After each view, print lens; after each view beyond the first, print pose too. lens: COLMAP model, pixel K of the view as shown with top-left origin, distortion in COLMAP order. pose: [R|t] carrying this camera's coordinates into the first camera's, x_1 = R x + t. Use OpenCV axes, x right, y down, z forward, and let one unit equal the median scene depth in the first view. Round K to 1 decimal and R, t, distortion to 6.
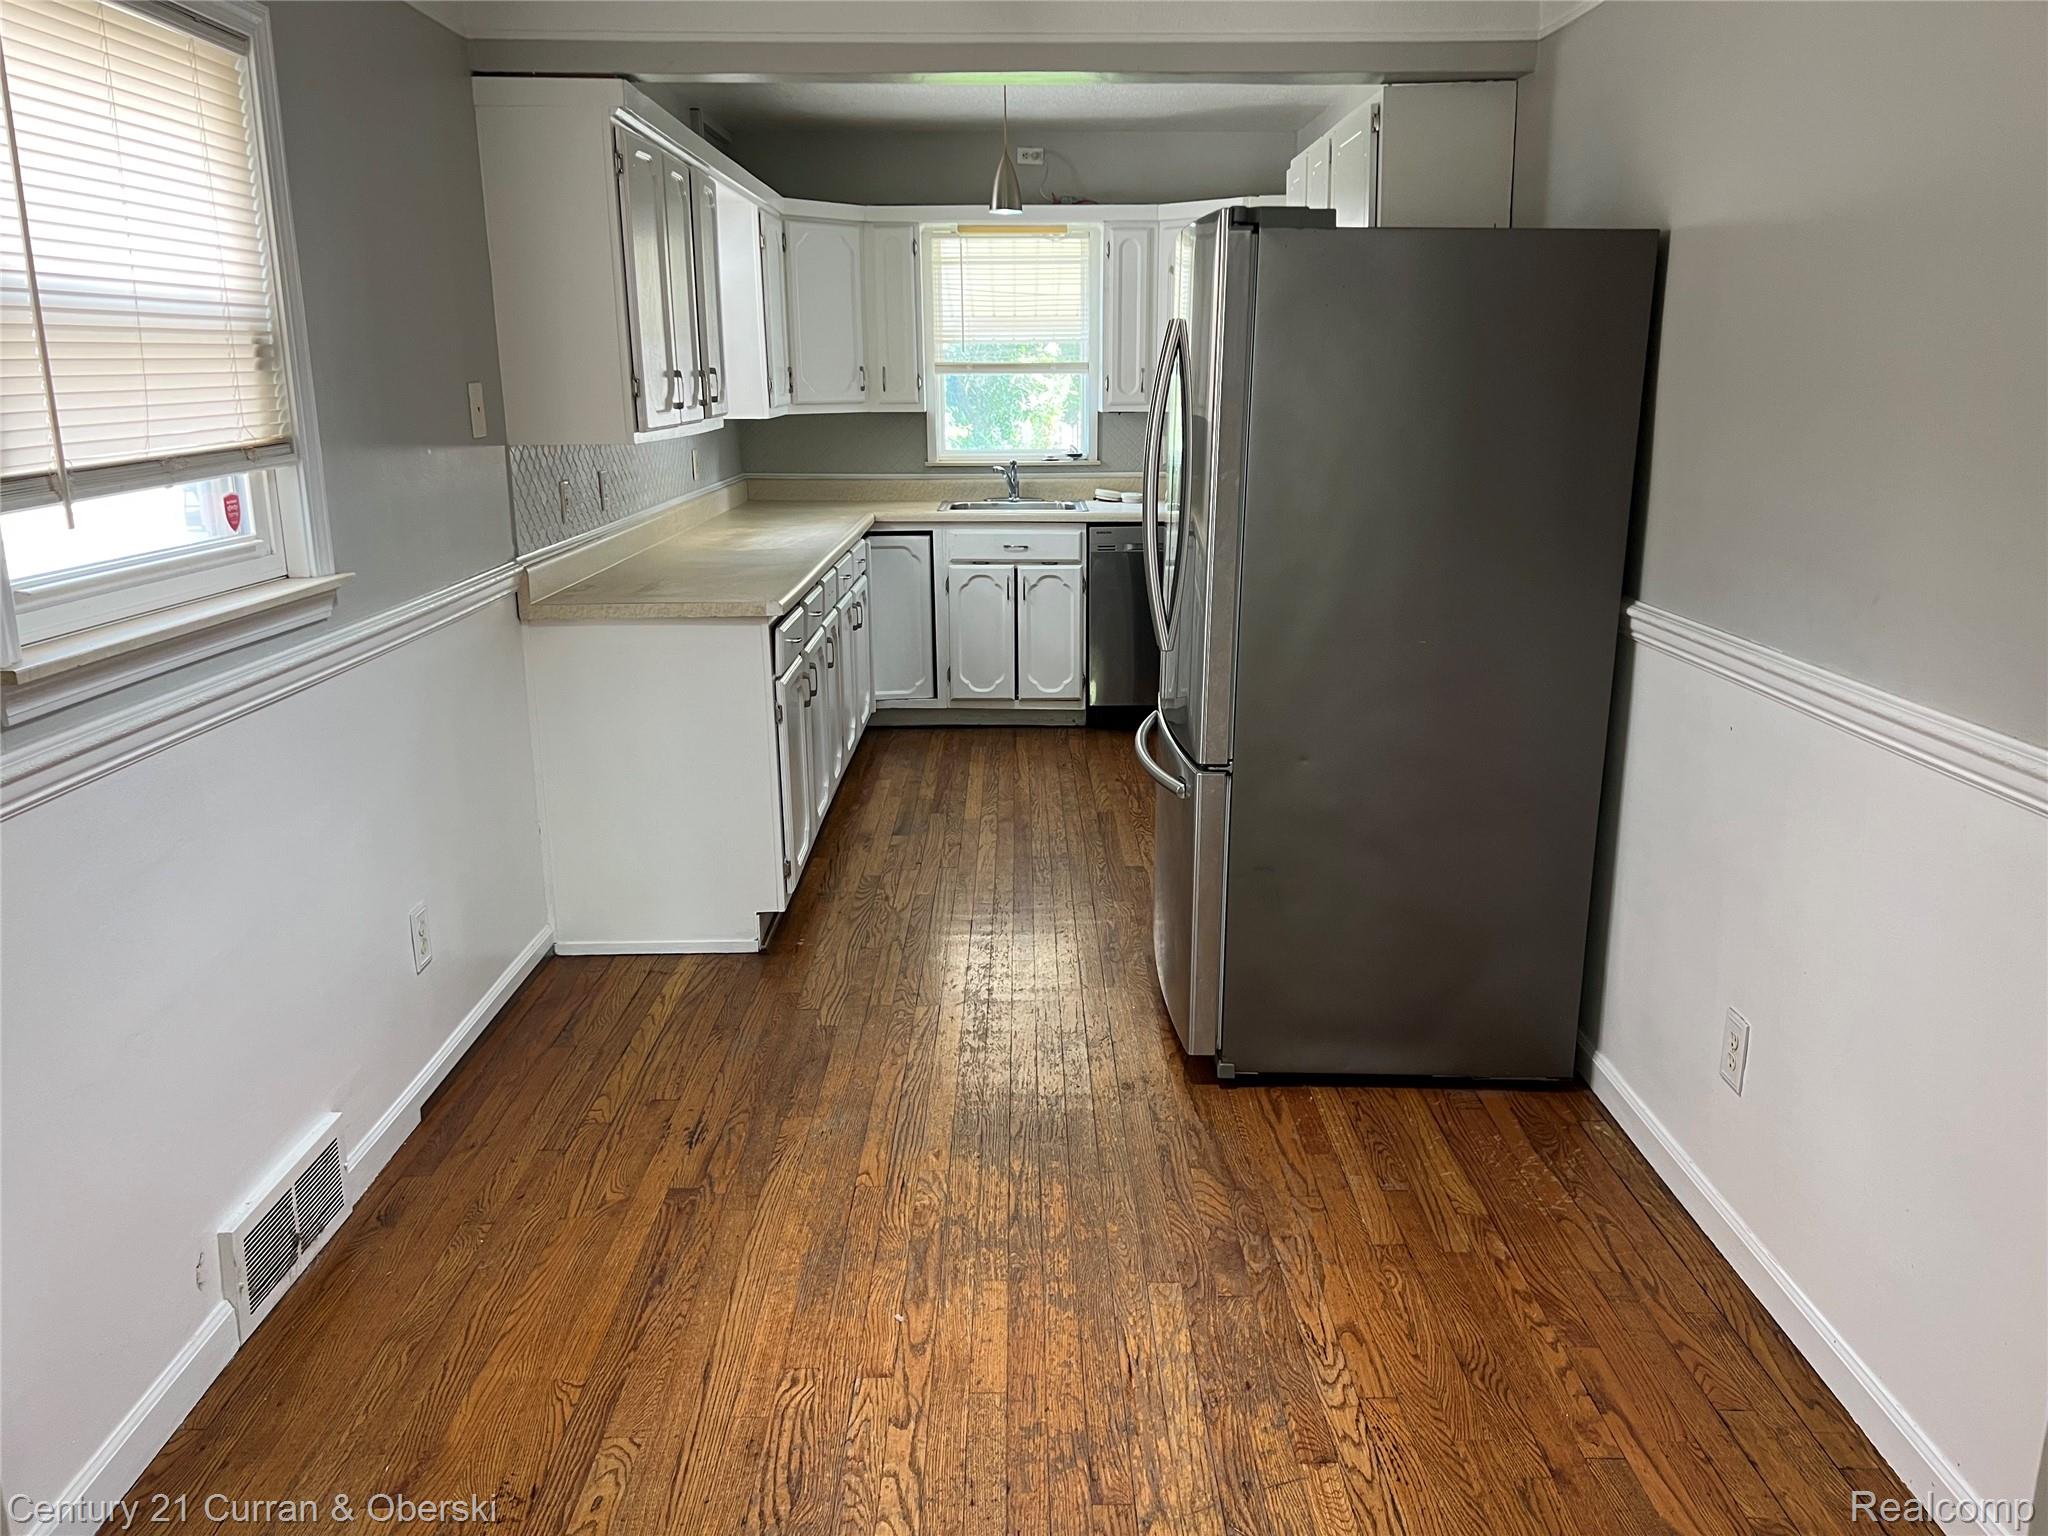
lens RADIAL K [[1522.6, 0, 1033.0], [0, 1522.6, 735.6], [0, 0, 1]] dist [0.090151, -0.100763]
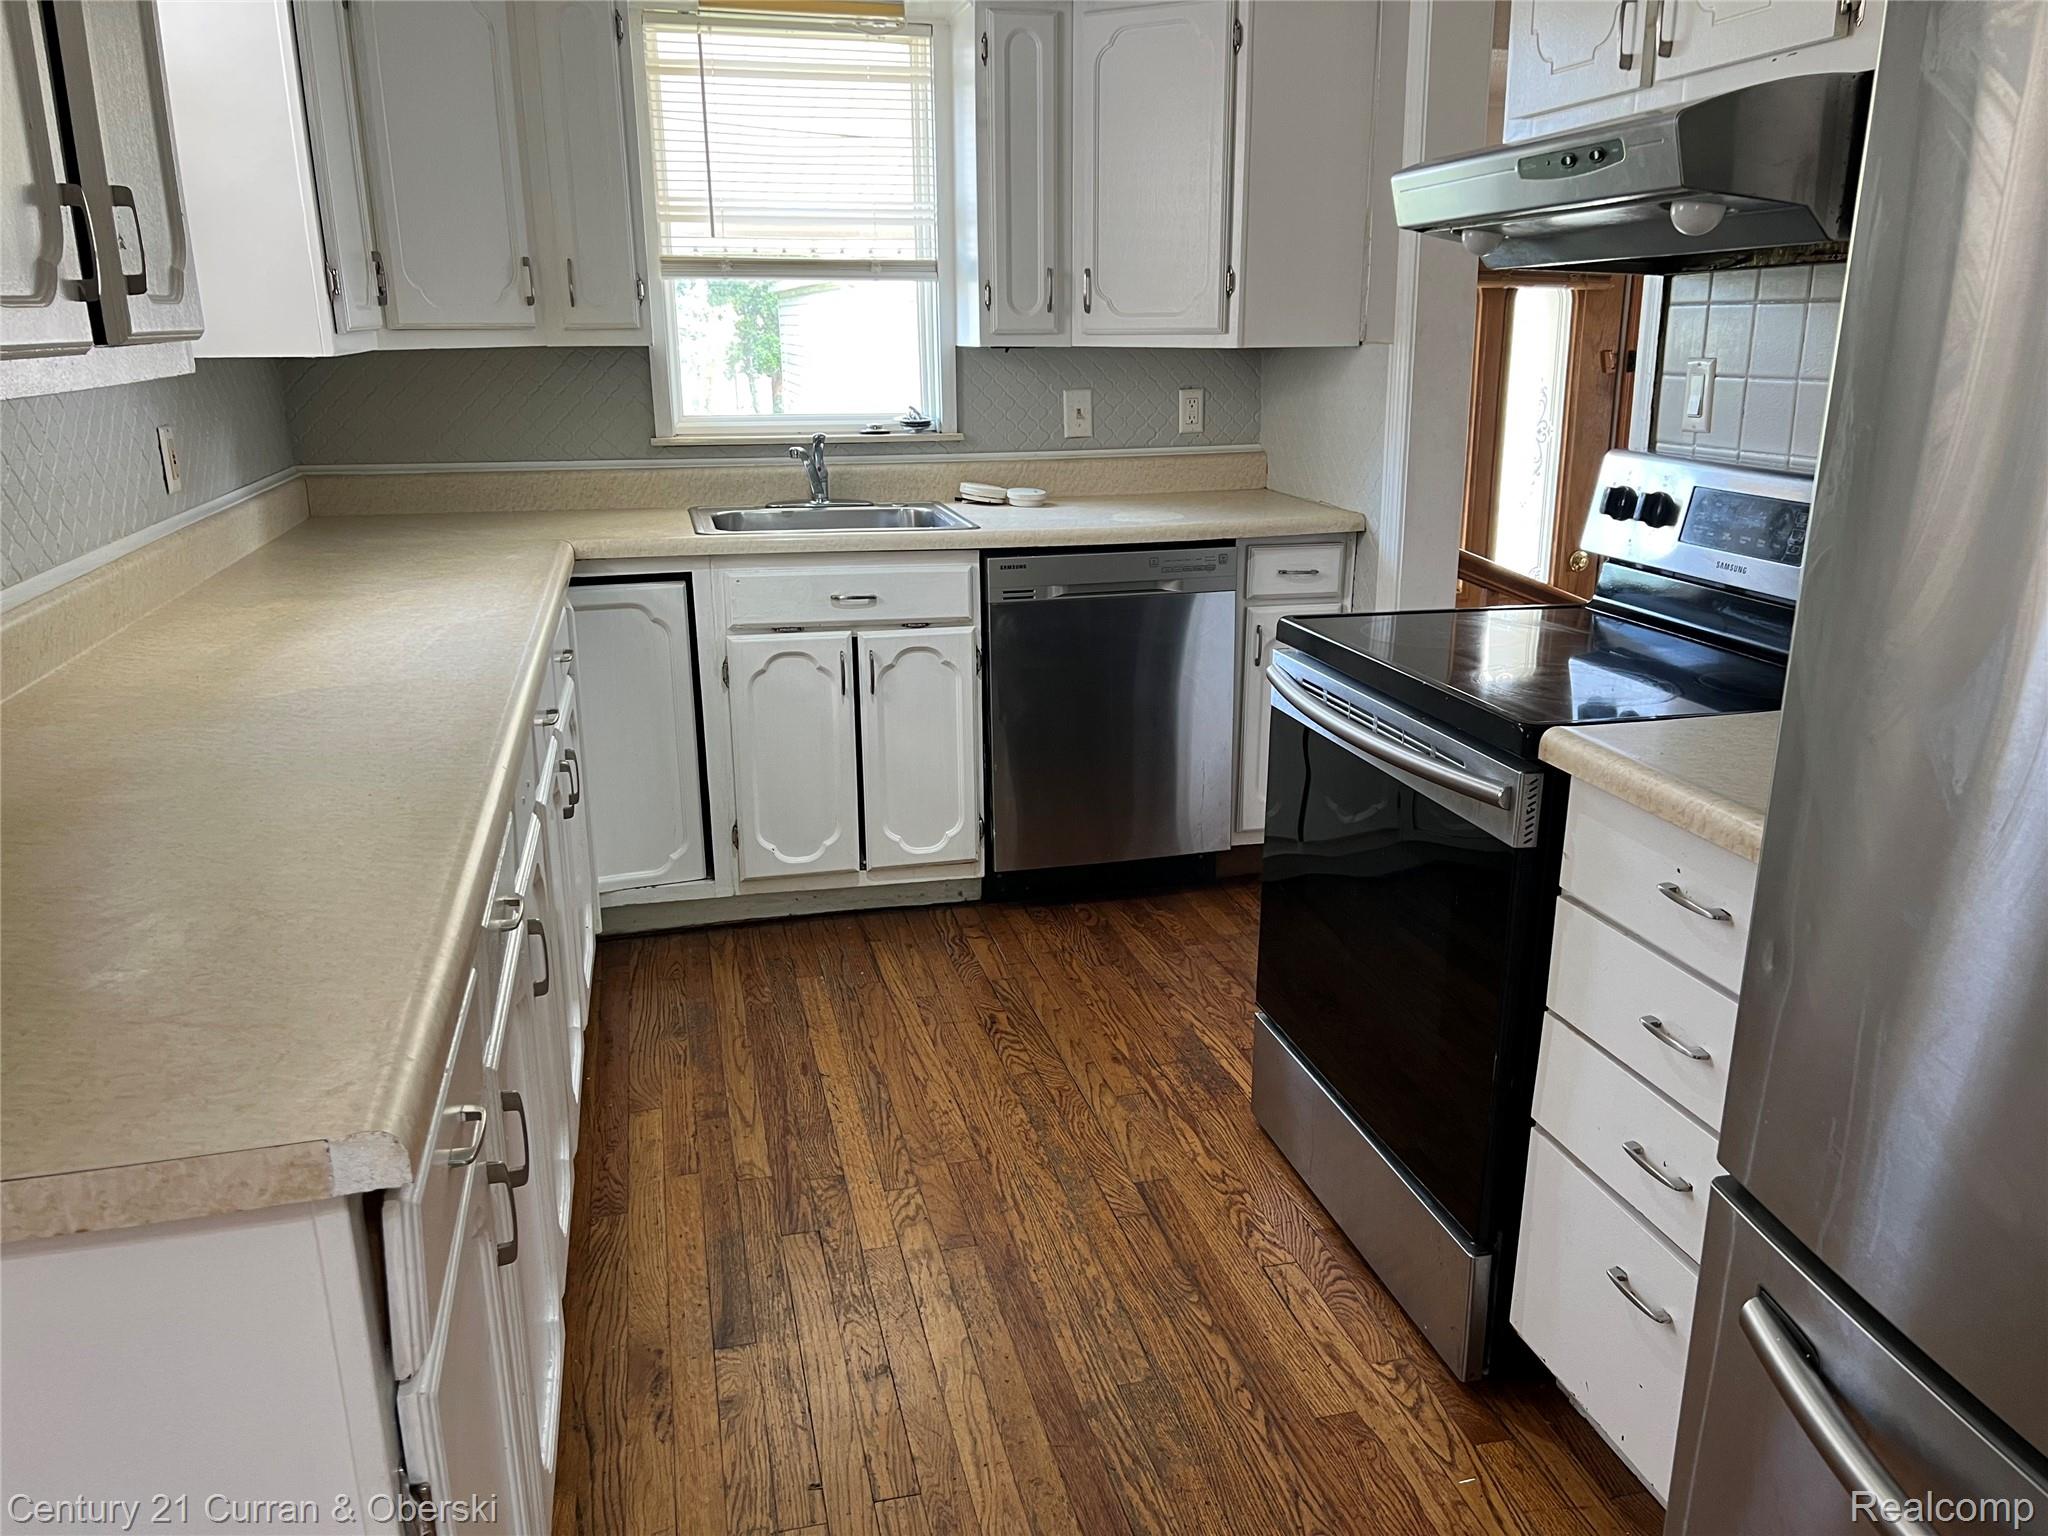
lens RADIAL K [[1522.6, 0, 1033.0], [0, 1522.6, 735.6], [0, 0, 1]] dist [0.090151, -0.100763]
pose [[0.972444, -0.061158, 0.224972, -0.073398], [0.054749, 0.997900, 0.034624, -0.089723], [-0.226617, -0.021353, 0.973750, 0.455649]]
